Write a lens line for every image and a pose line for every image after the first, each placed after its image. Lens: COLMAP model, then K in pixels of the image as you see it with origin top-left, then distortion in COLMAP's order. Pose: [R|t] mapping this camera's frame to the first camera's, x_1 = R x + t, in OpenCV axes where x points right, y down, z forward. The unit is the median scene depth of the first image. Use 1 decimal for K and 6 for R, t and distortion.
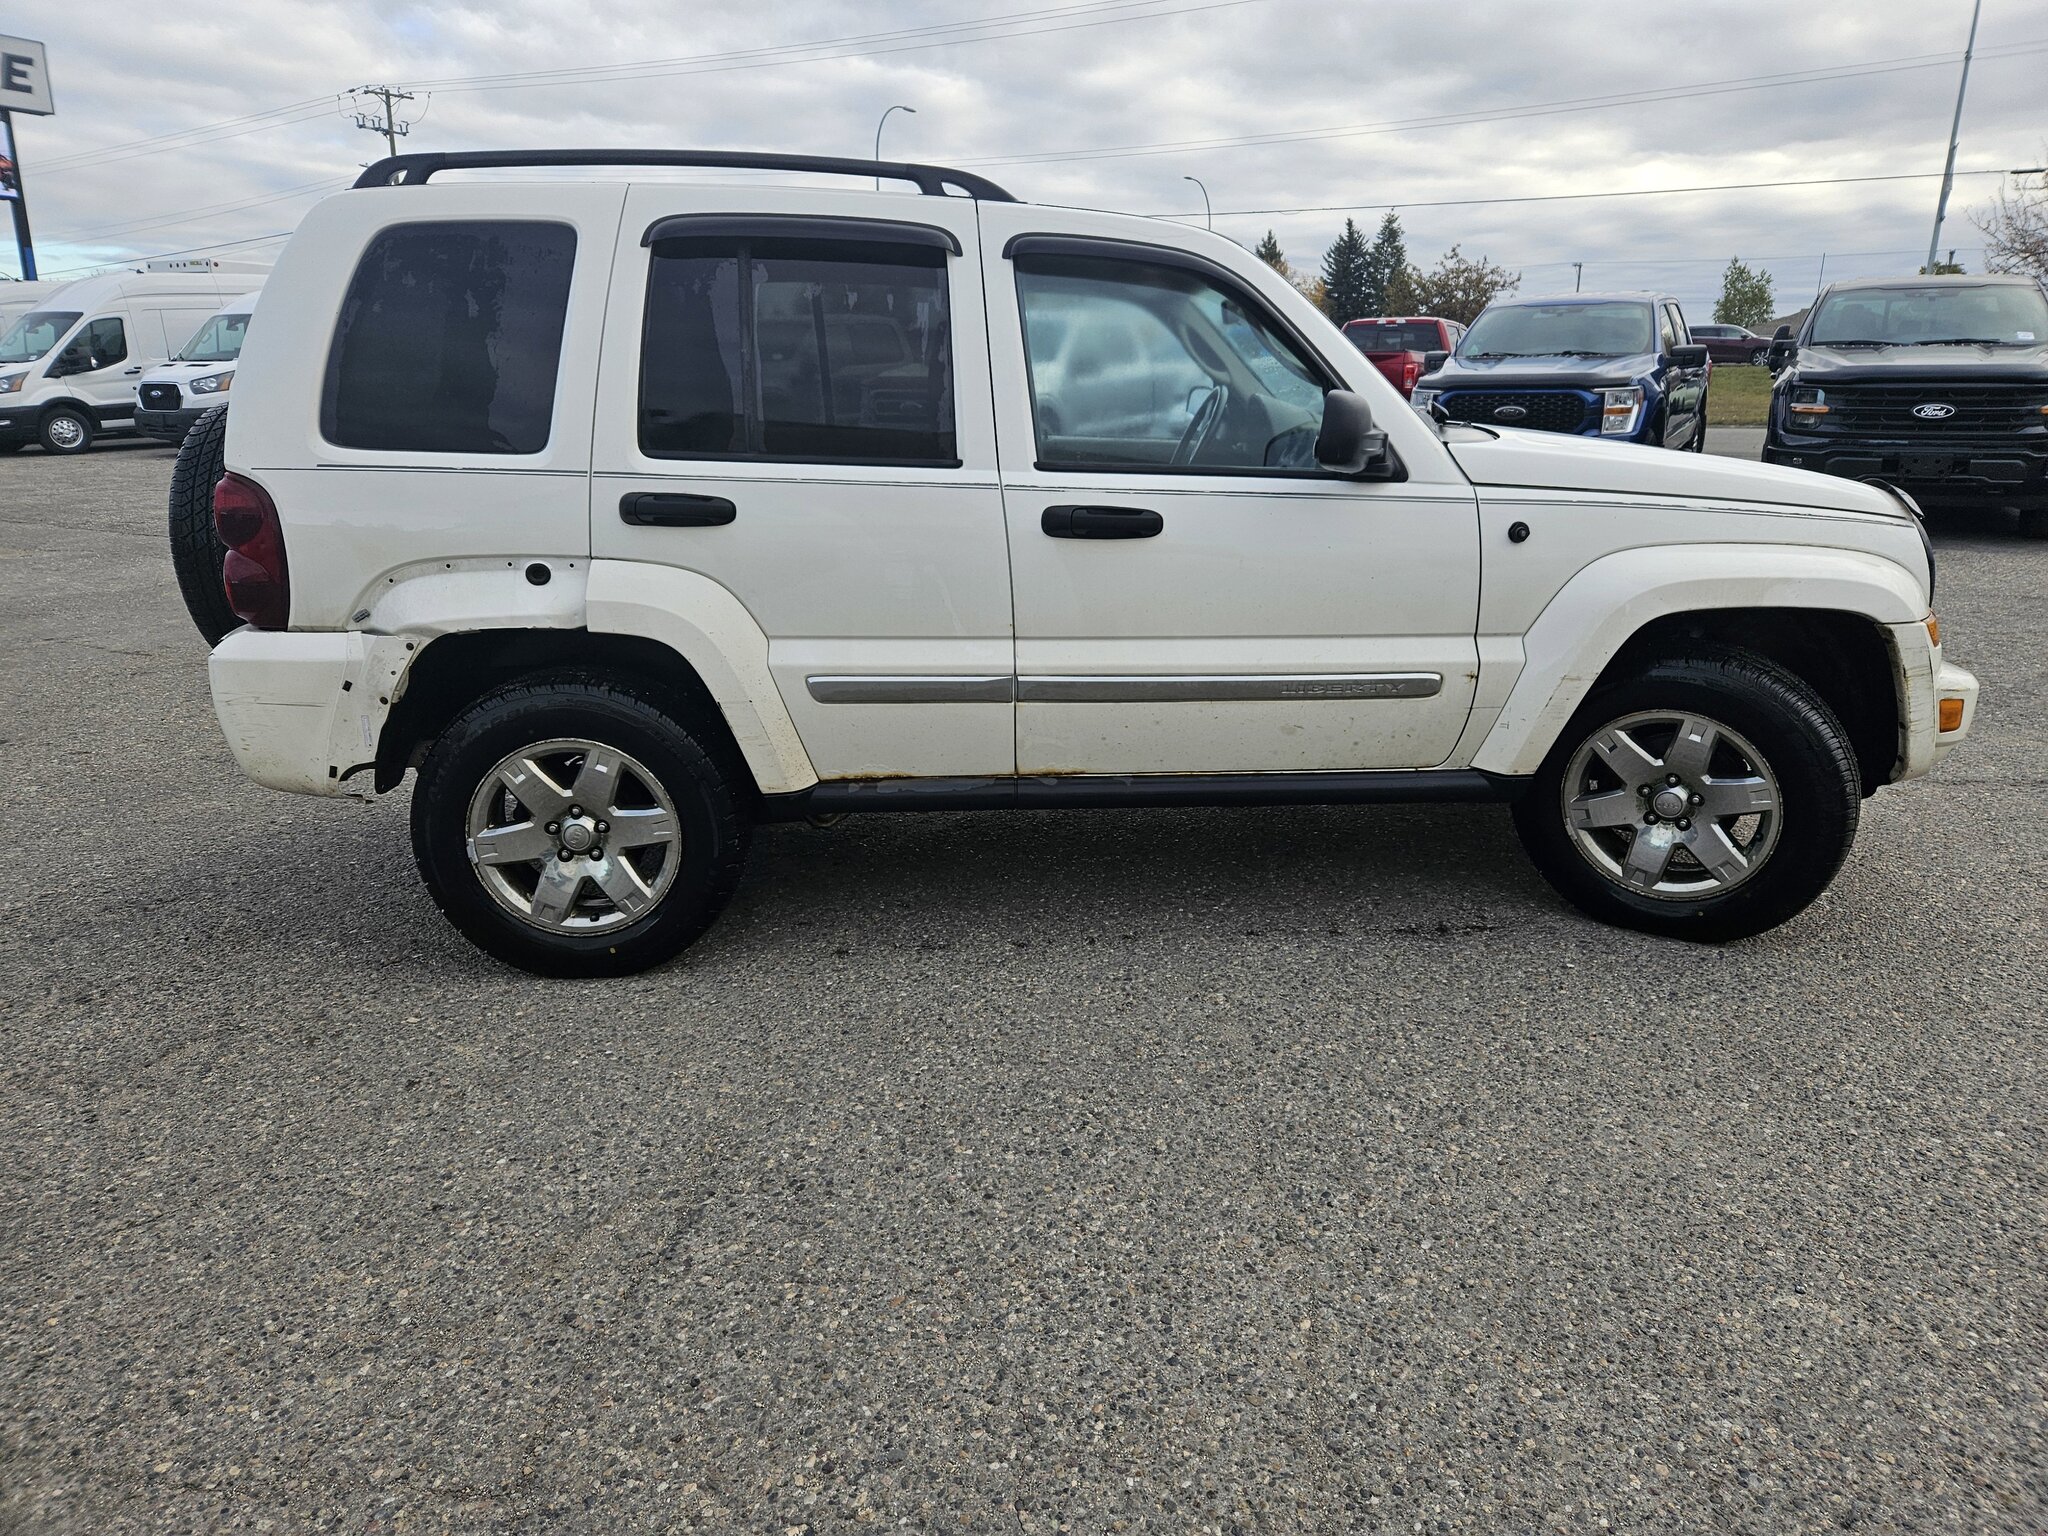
lens RADIAL K [[1388.9, 0, 1024.0], [0, 1388.9, 768.0], [0, 0, 1]] dist [0.060306, -0.032810]
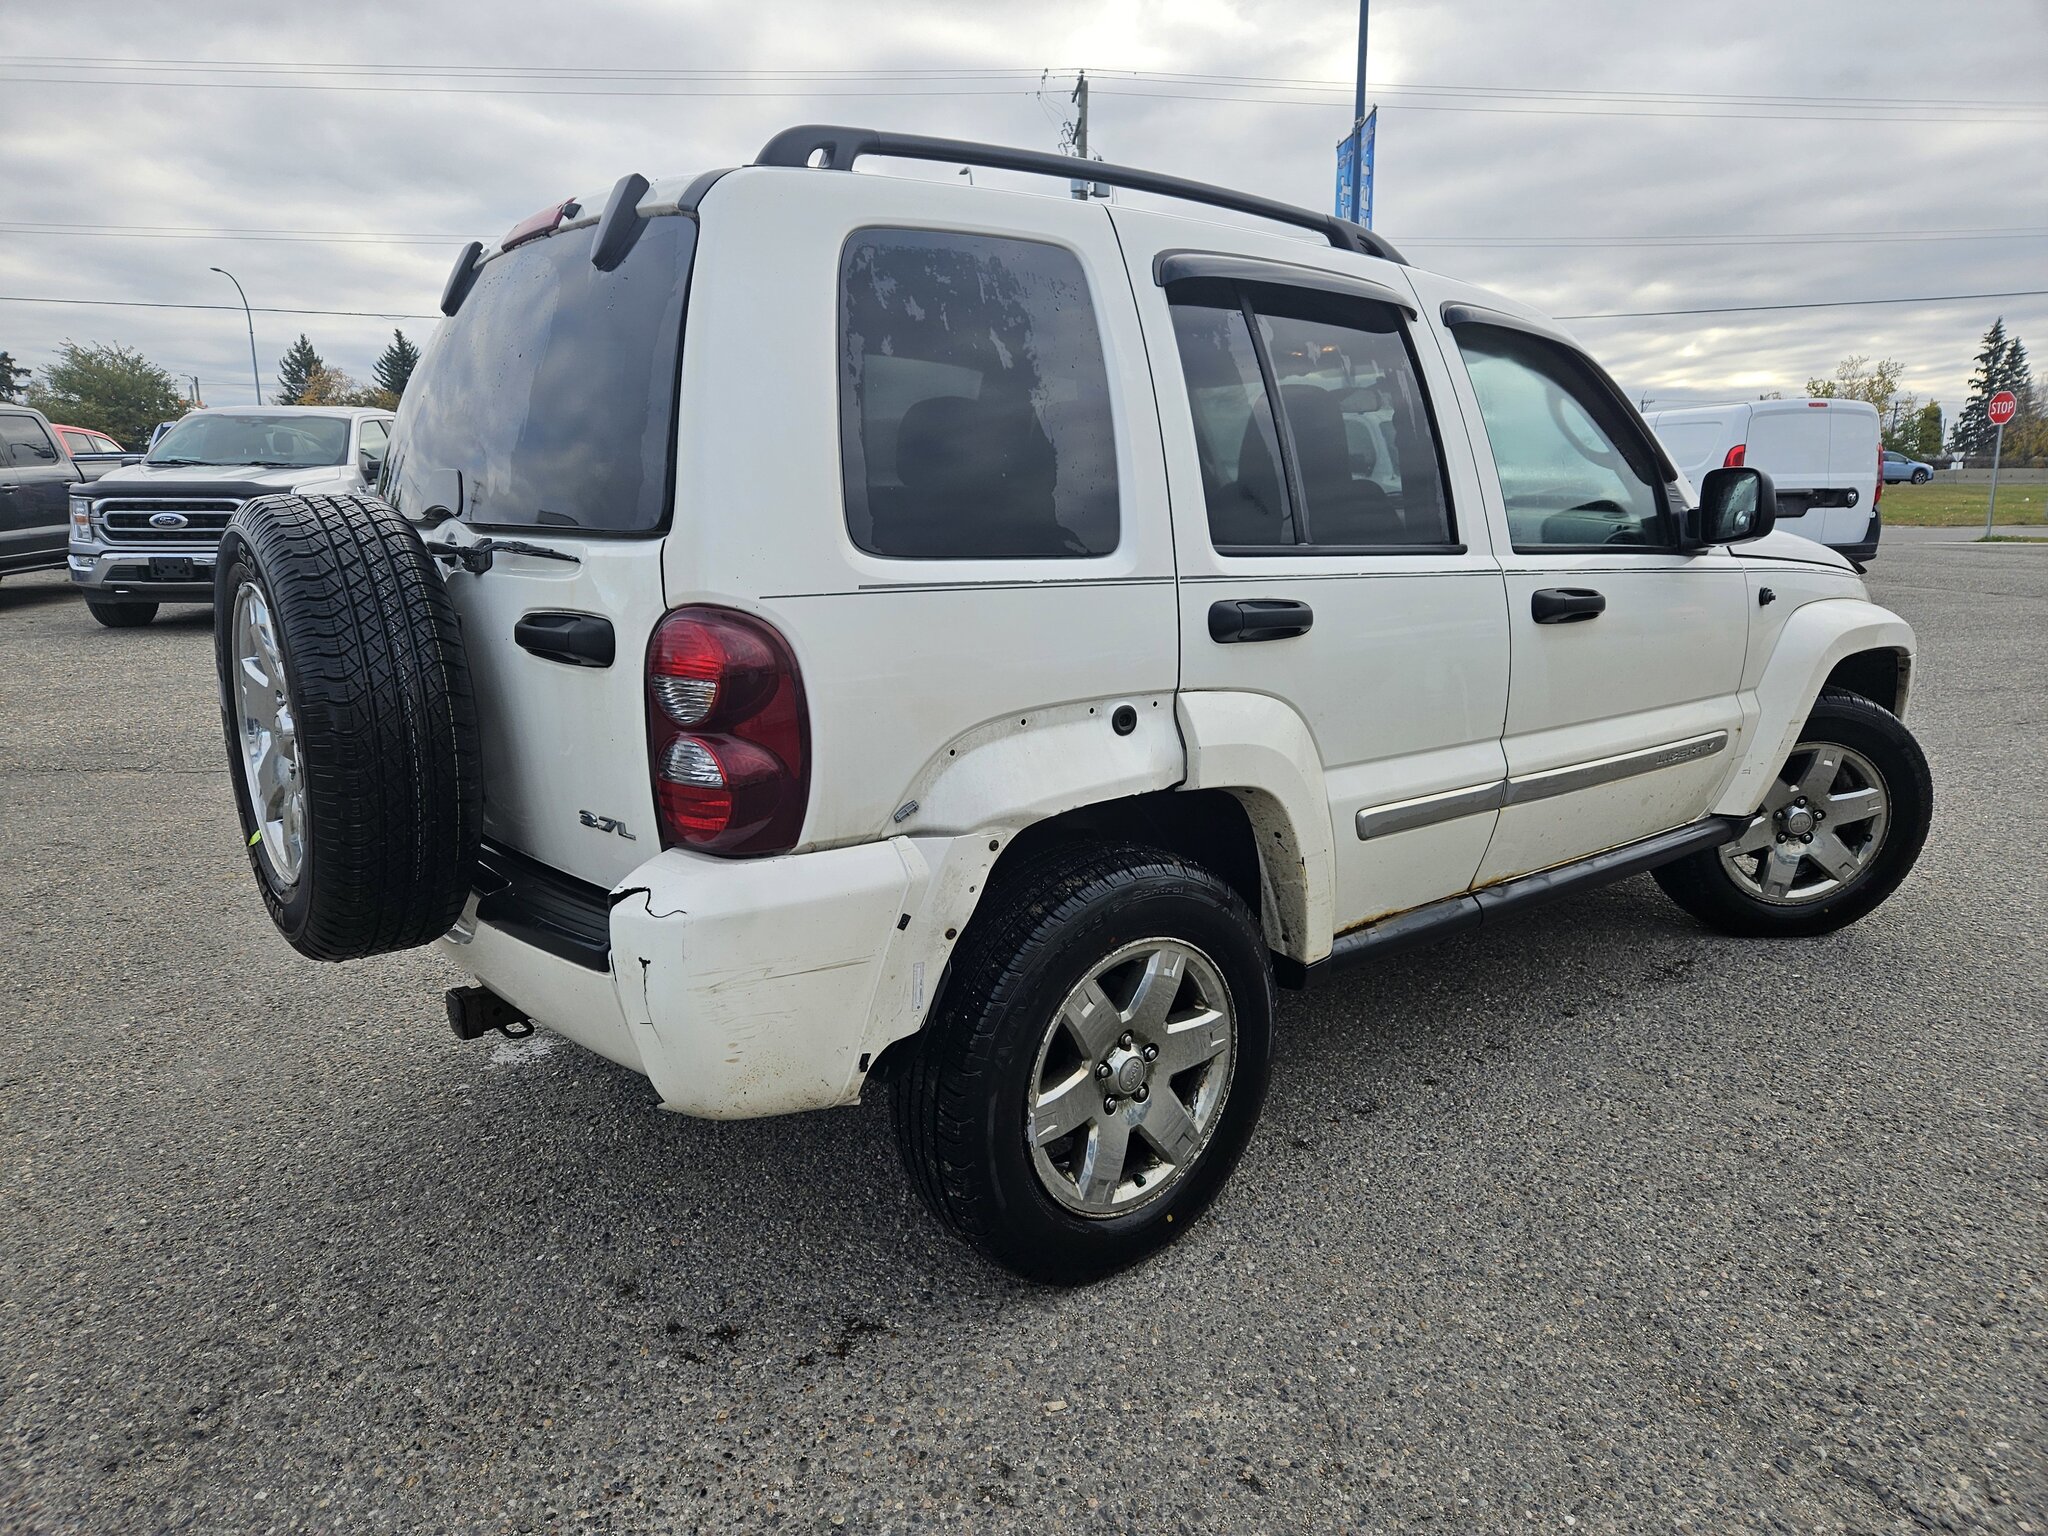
lens RADIAL K [[1385.9, 0, 1014.3], [0, 1385.9, 795.8], [0, 0, 1]] dist [0.069299, -0.054877]
pose [[0.806836, -0.129891, 0.576319, -0.799987], [0.163955, 0.986441, -0.007210, -0.102592], [-0.567569, 0.100308, 0.817193, 0.443864]]
